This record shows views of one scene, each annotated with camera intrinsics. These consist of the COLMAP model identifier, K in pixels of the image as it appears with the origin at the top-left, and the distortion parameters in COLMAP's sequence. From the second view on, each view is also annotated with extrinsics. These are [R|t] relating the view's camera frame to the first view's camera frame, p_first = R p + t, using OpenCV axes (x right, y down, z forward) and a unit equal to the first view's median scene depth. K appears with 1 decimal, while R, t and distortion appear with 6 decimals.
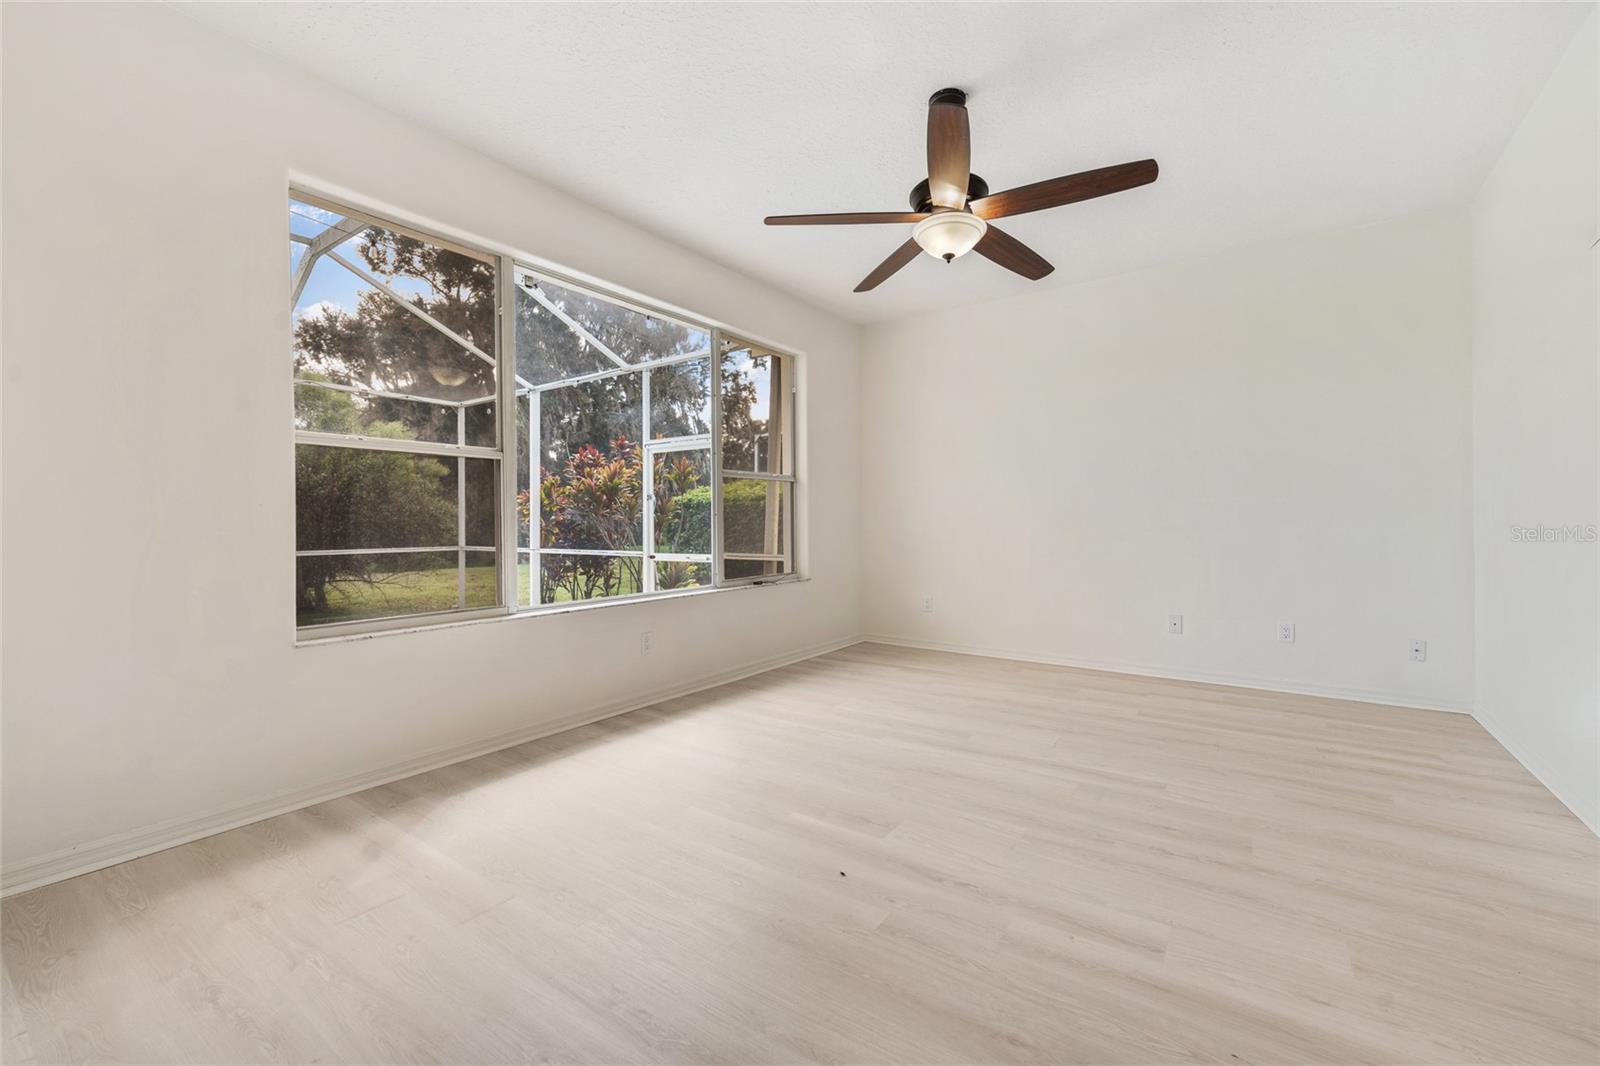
lens RADIAL K [[646.0, 0, 800.8], [0, 646.0, 527.6], [0, 0, 1]] dist [0.000381, -0.000678]
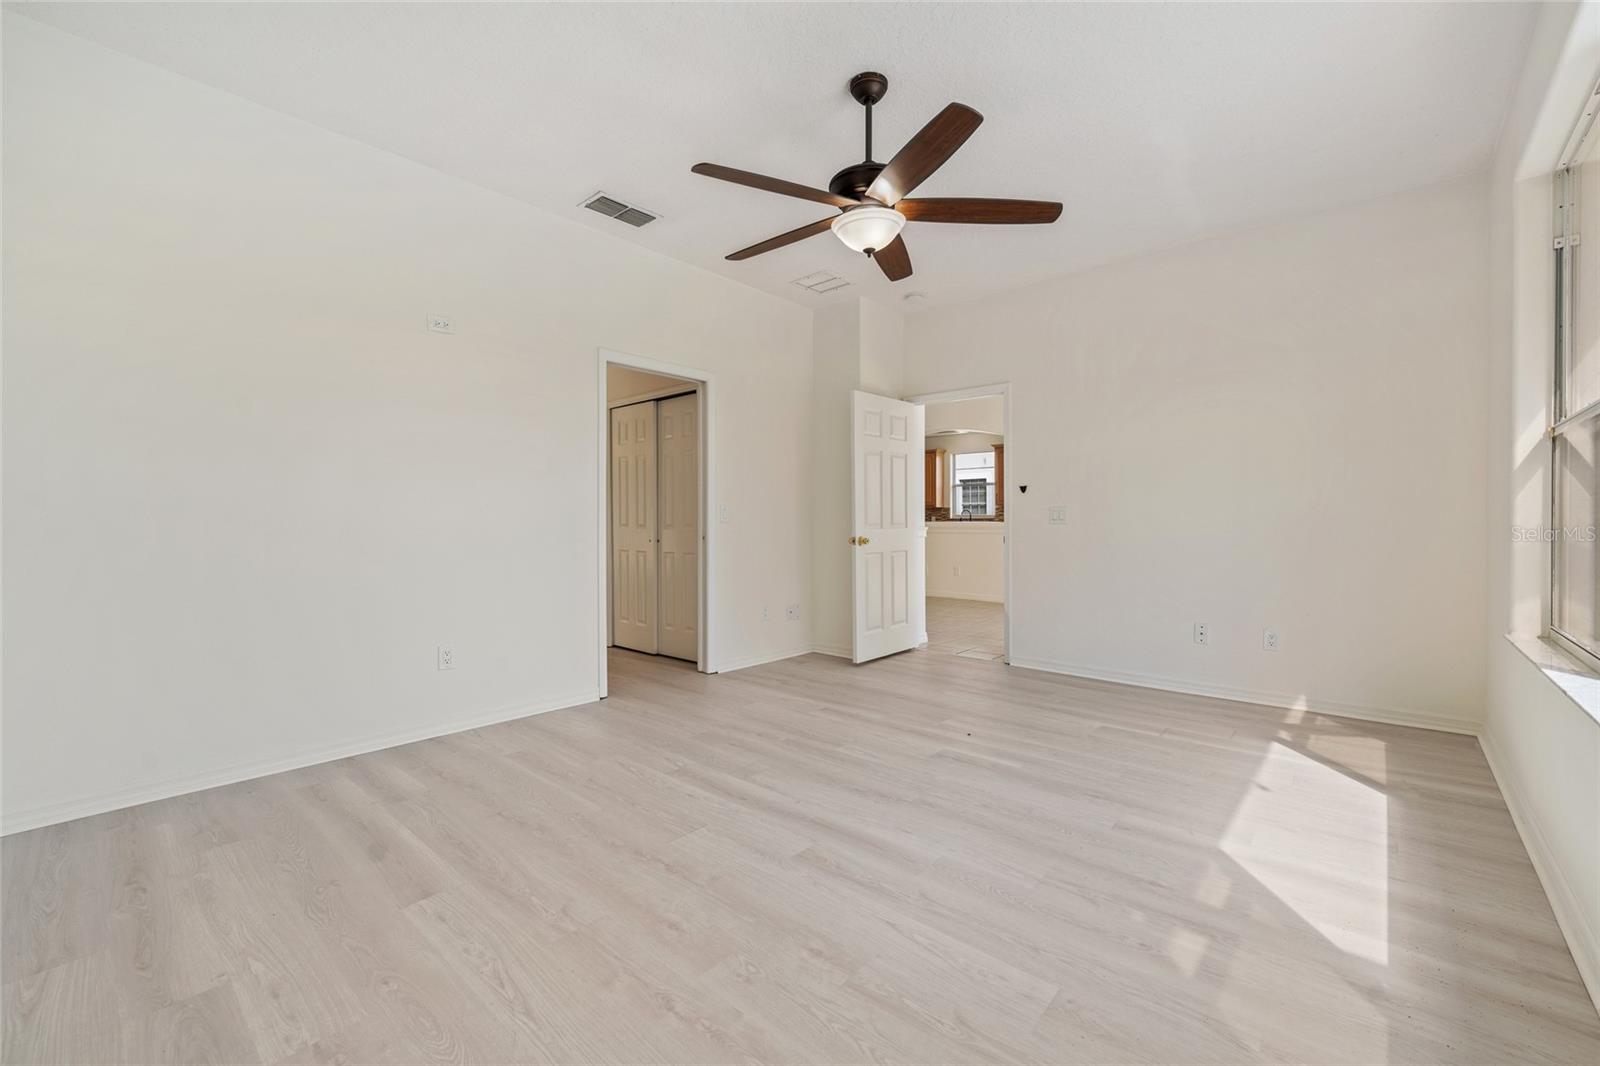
lens RADIAL K [[646.0, 0, 799.6], [0, 646.0, 529.2], [0, 0, 1]] dist [0.000381, -0.000678]
pose [[-0.993600, 0.004482, 0.112870, 0.233240], [0.006304, 0.999855, 0.015797, -0.015539], [-0.112782, 0.016408, -0.993484, 2.034587]]
